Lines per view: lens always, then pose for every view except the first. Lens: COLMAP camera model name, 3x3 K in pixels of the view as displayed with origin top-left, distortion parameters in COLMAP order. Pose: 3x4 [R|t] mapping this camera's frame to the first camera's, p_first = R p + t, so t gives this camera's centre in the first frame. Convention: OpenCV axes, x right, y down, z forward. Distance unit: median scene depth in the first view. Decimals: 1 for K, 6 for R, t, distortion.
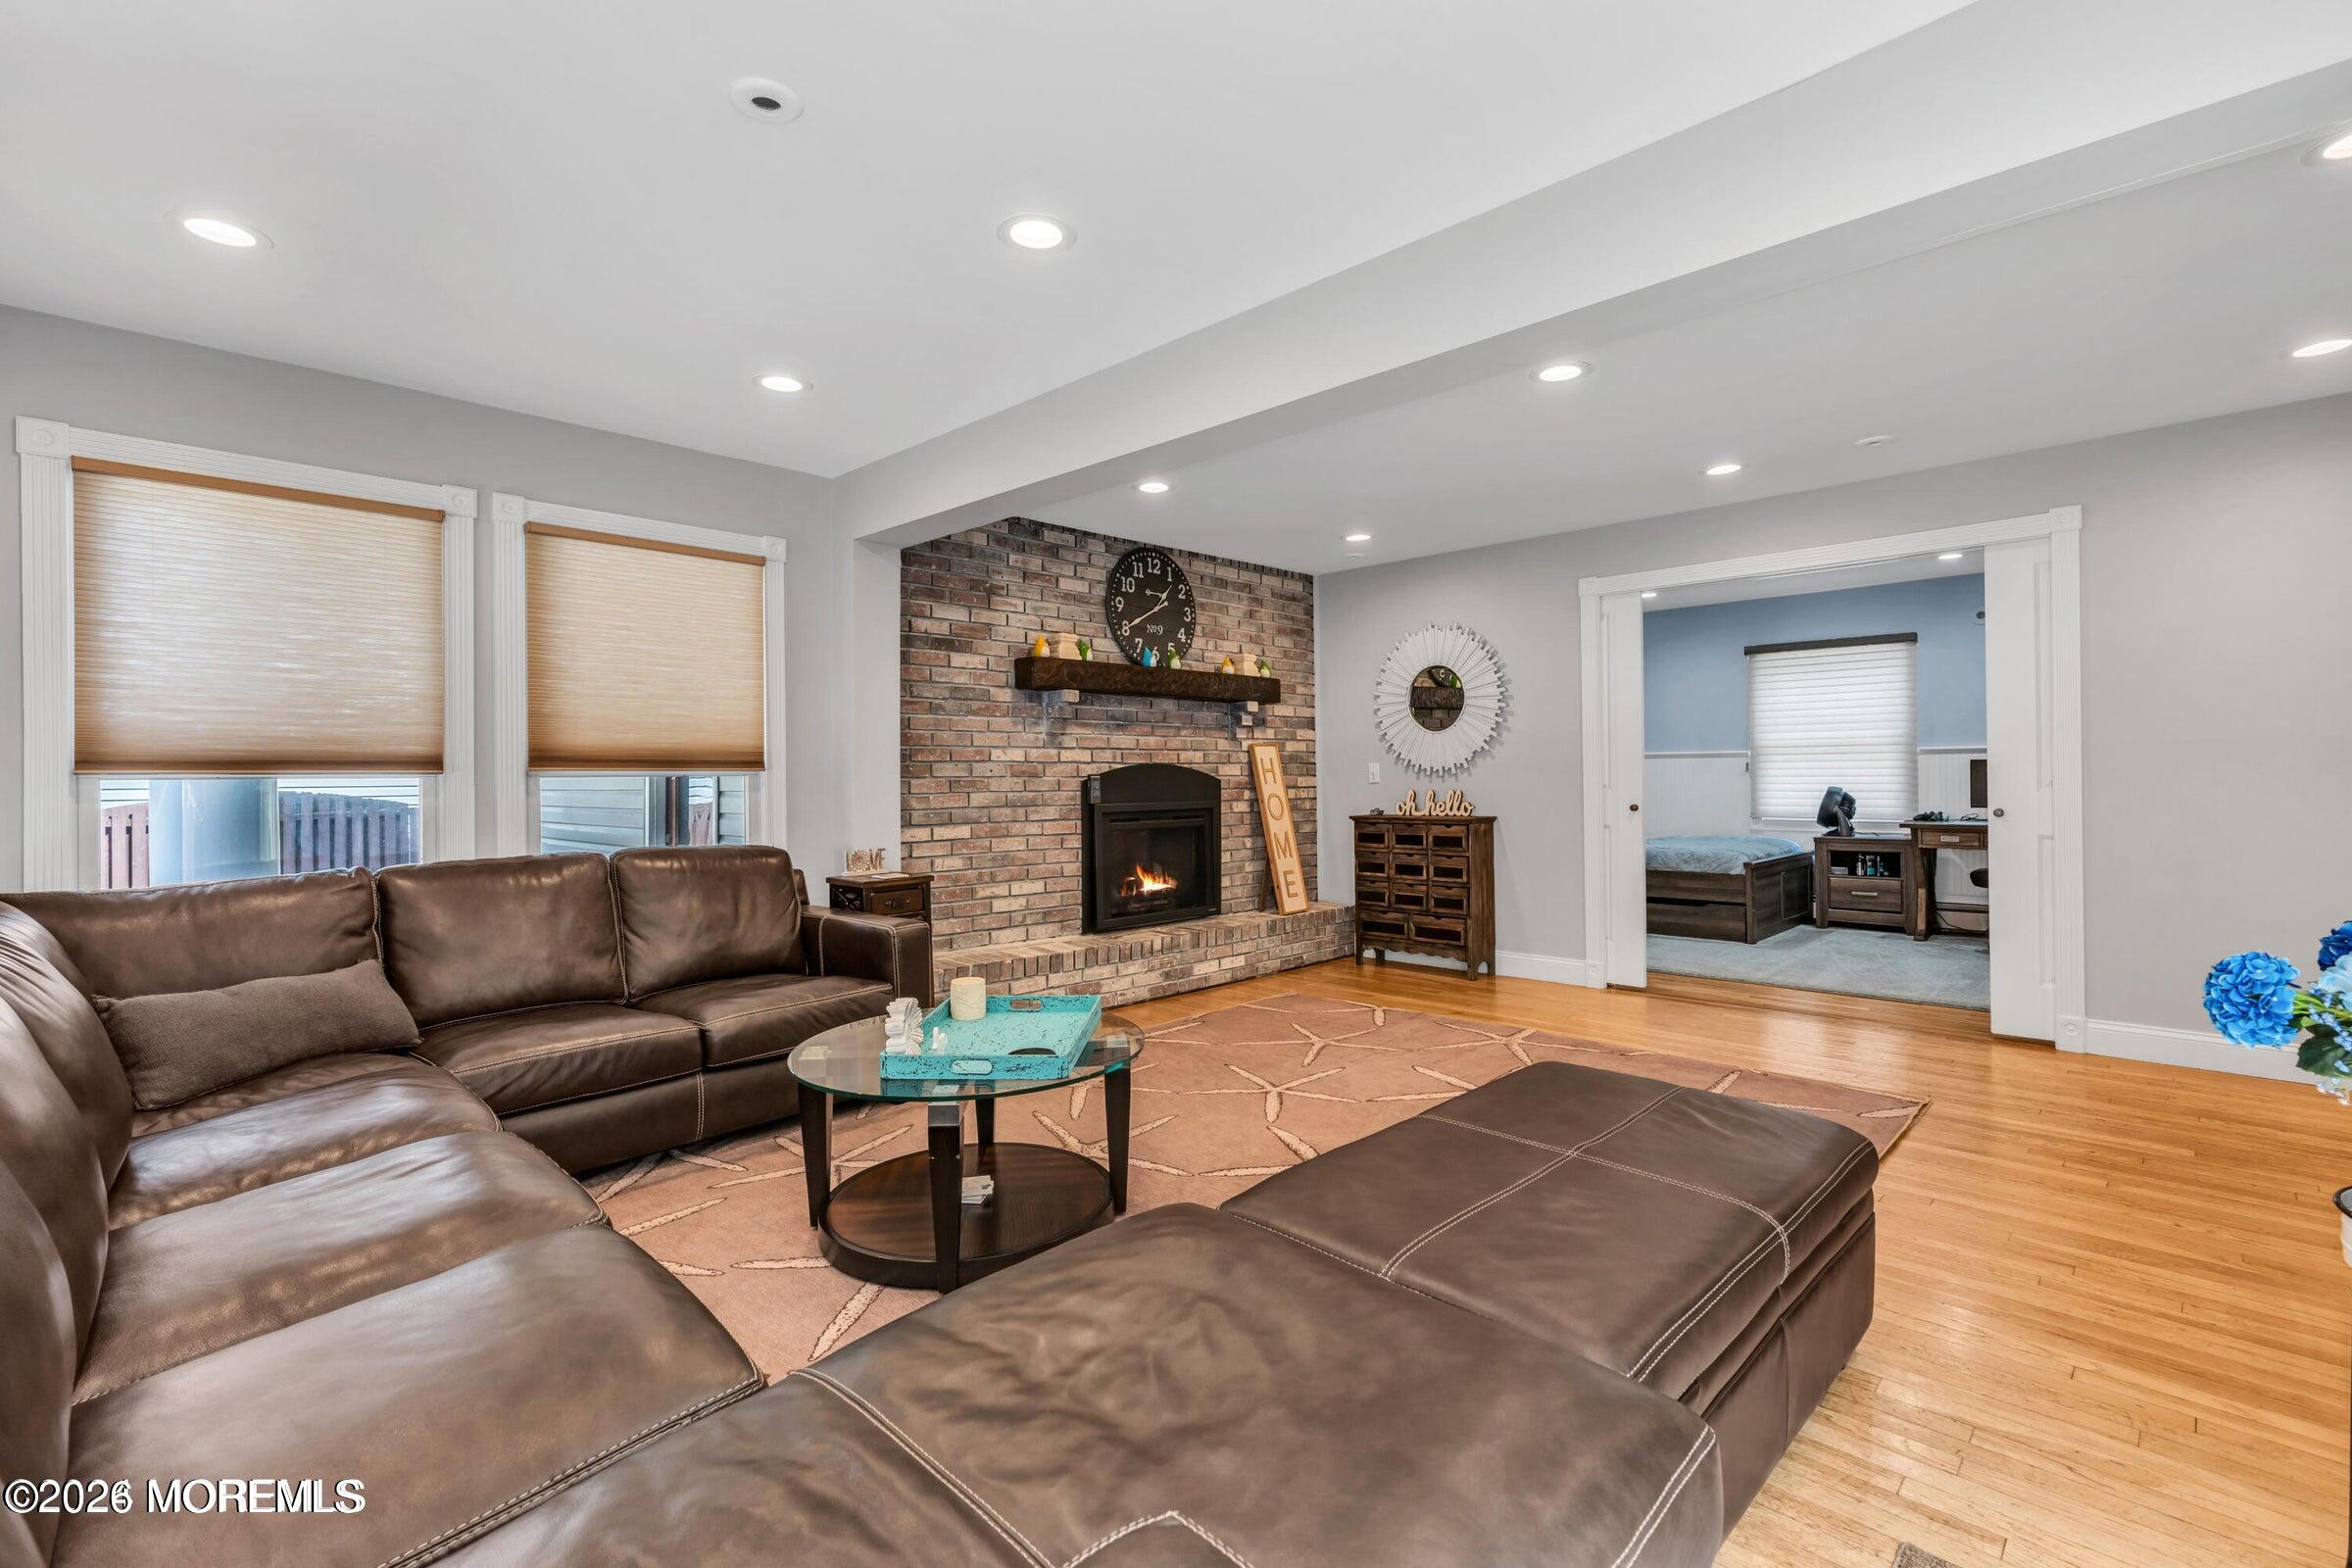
lens RADIAL K [[1063.9, 0, 1186.1], [0, 1063.9, 773.3], [0, 0, 1]] dist [-0.006574, 0.001946]
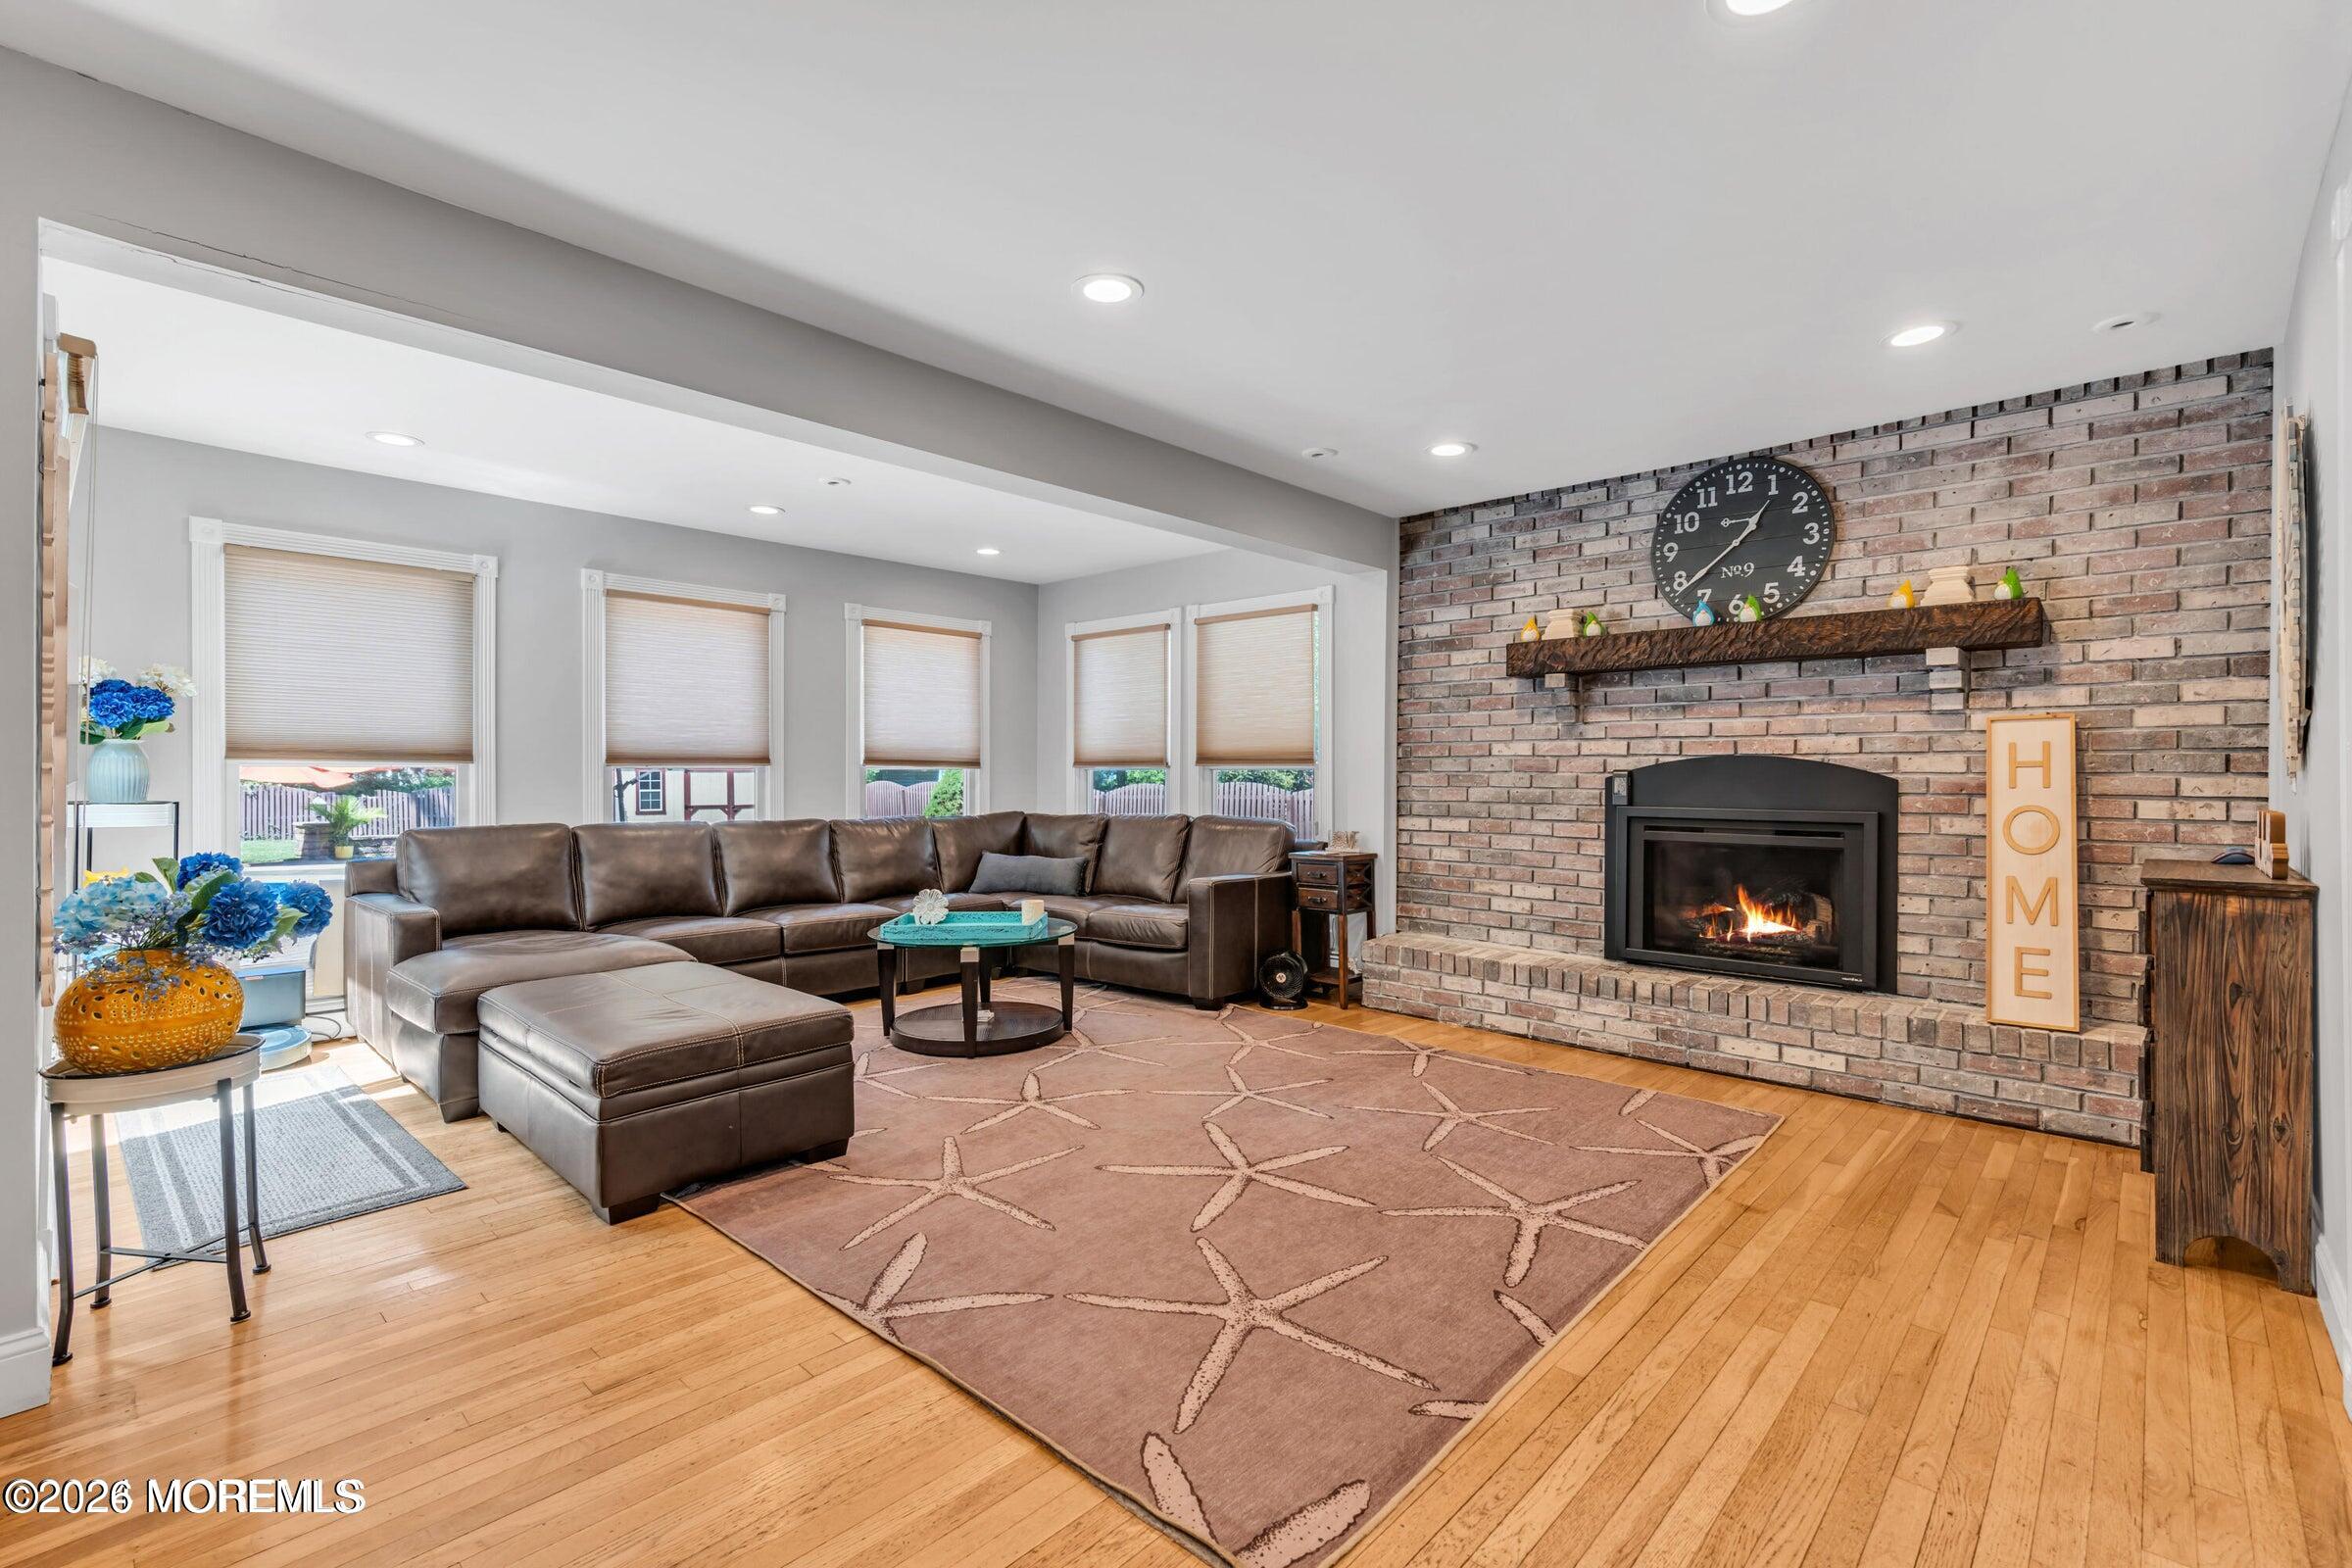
lens RADIAL K [[1063.9, 0, 1172.6], [0, 1063.9, 778.9], [0, 0, 1]] dist [-0.006574, 0.001946]
pose [[0.011258, 0.015425, -0.999818, 0.722518], [0.001629, 0.999879, 0.015444, -0.005135], [0.999935, -0.001802, 0.011232, 0.630460]]
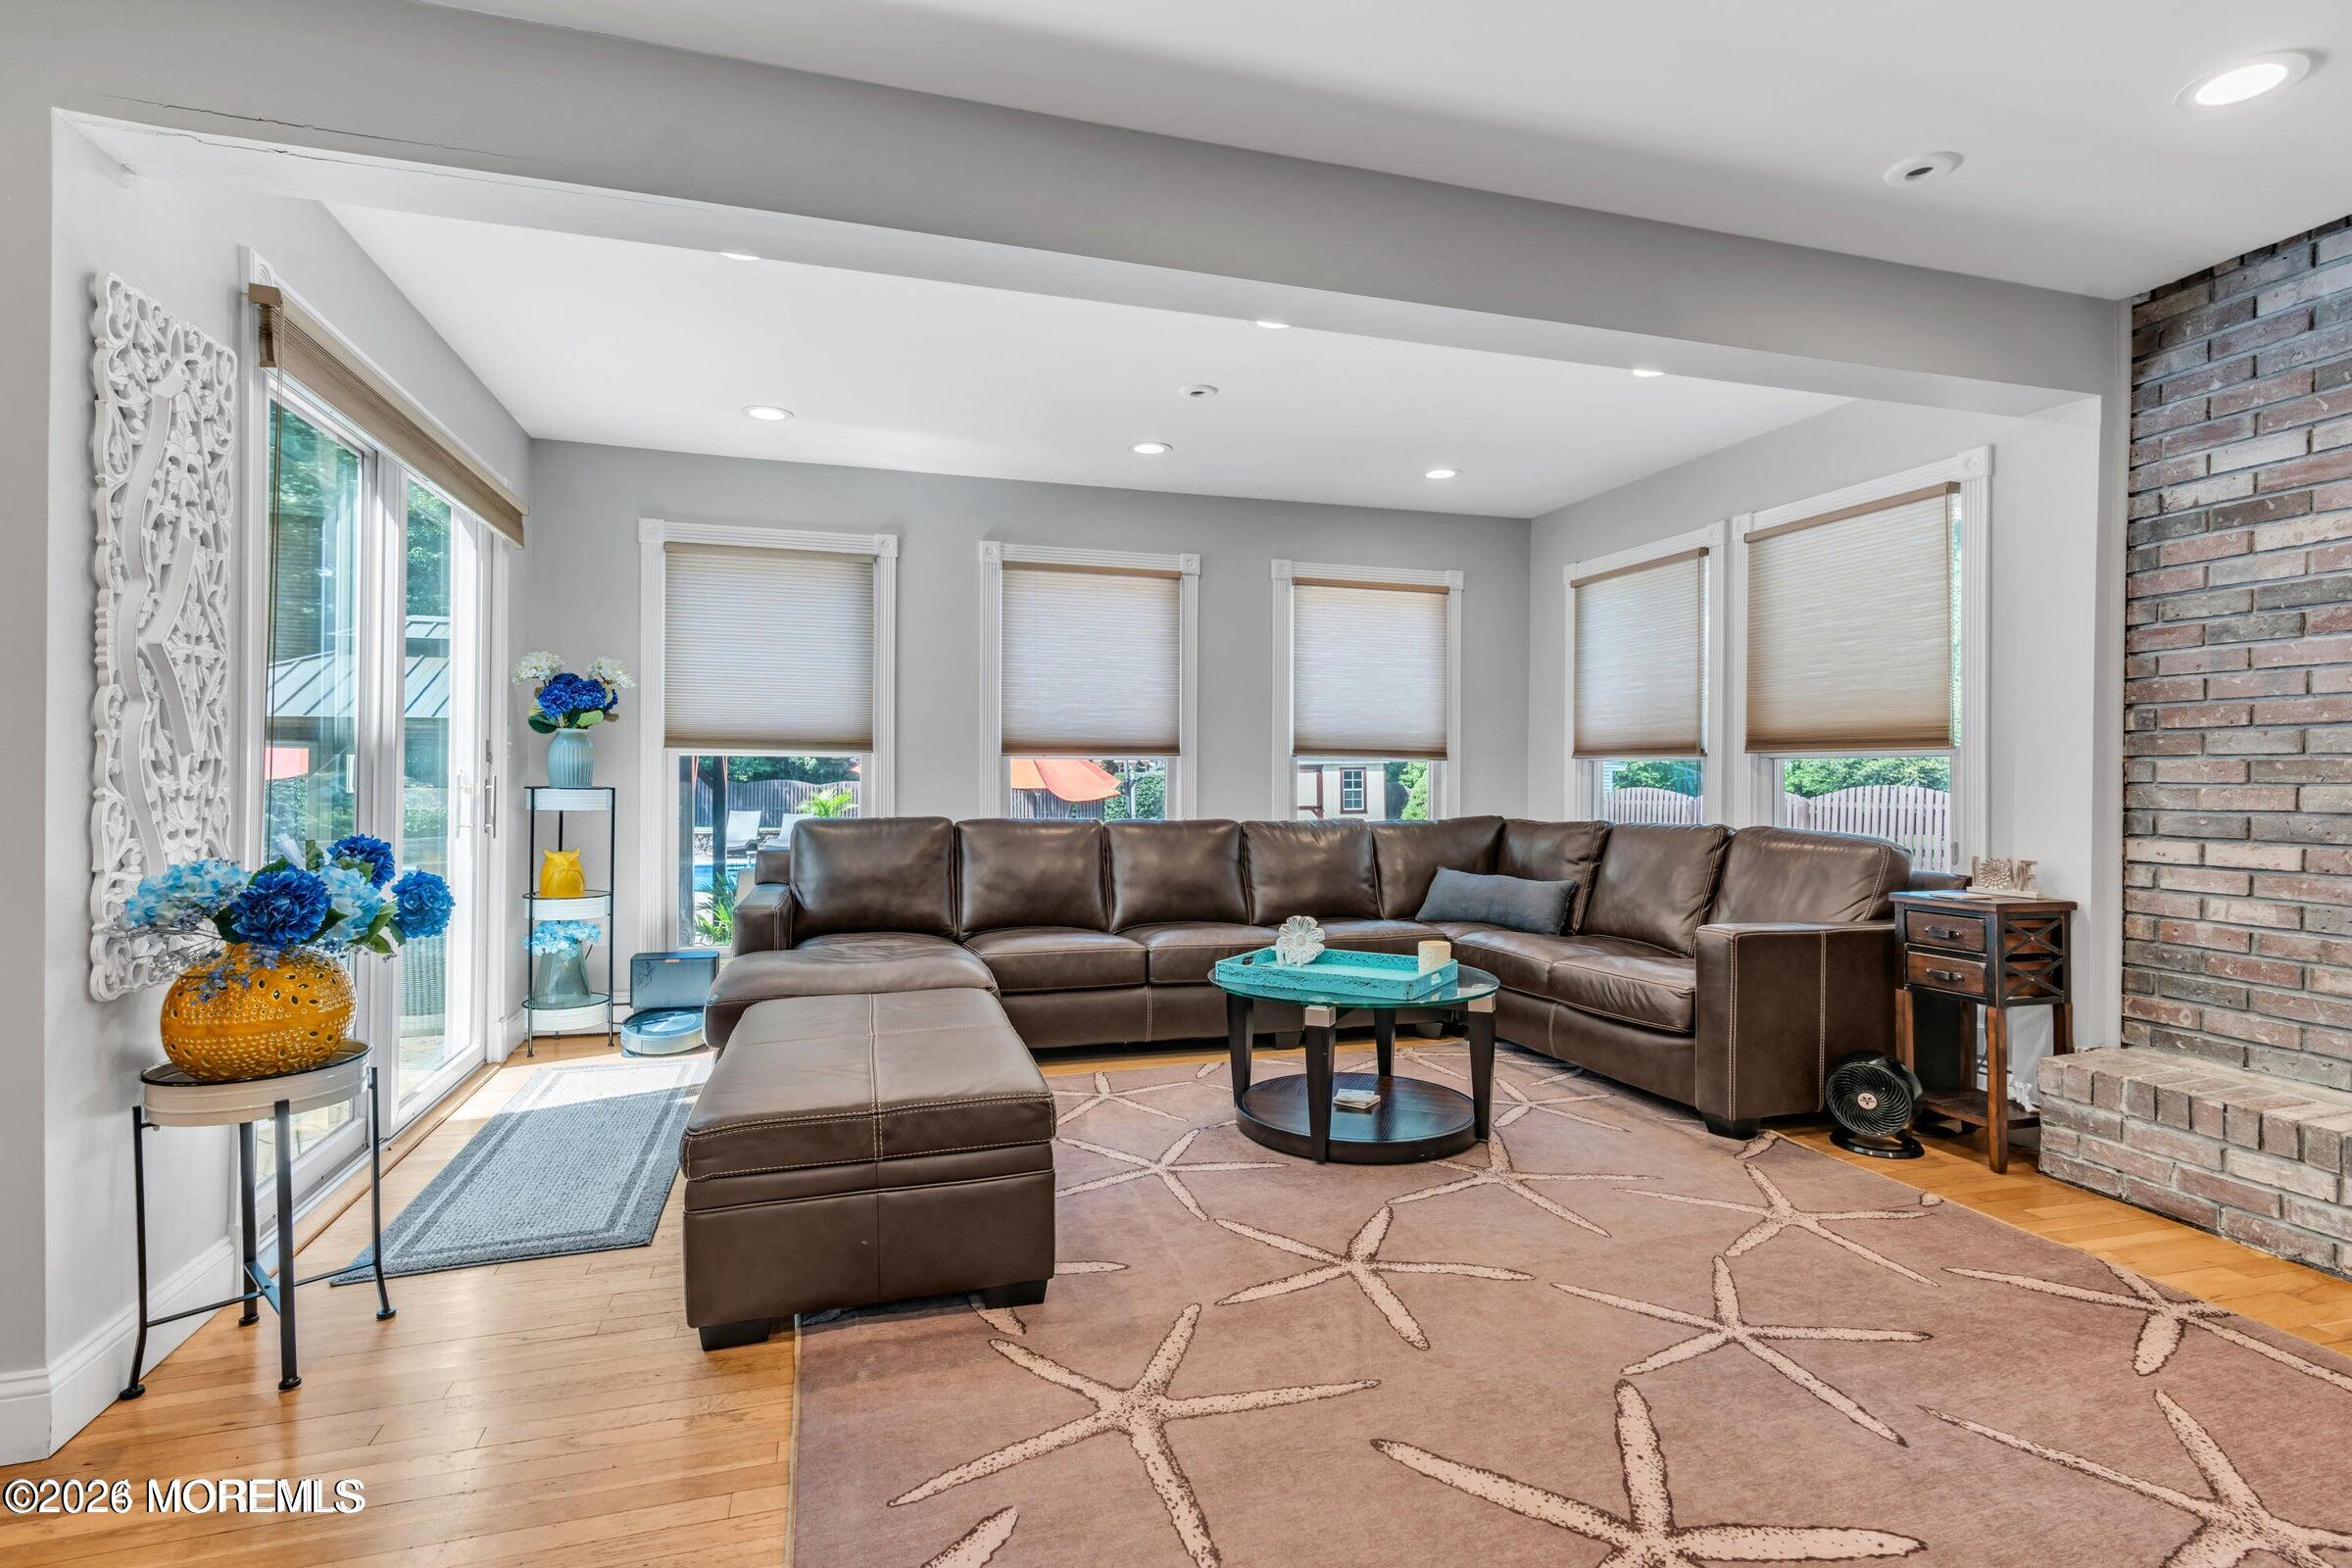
lens RADIAL K [[1120.4, 0, 1169.6], [0, 1120.4, 777.2], [0, 0, 1]] dist [-0.003174, 0.004427]
pose [[-0.493728, 0.009968, -0.869559, 0.489772], [0.003233, 0.999948, 0.009627, 0.006857], [0.869610, 0.001941, -0.493735, 0.705174]]
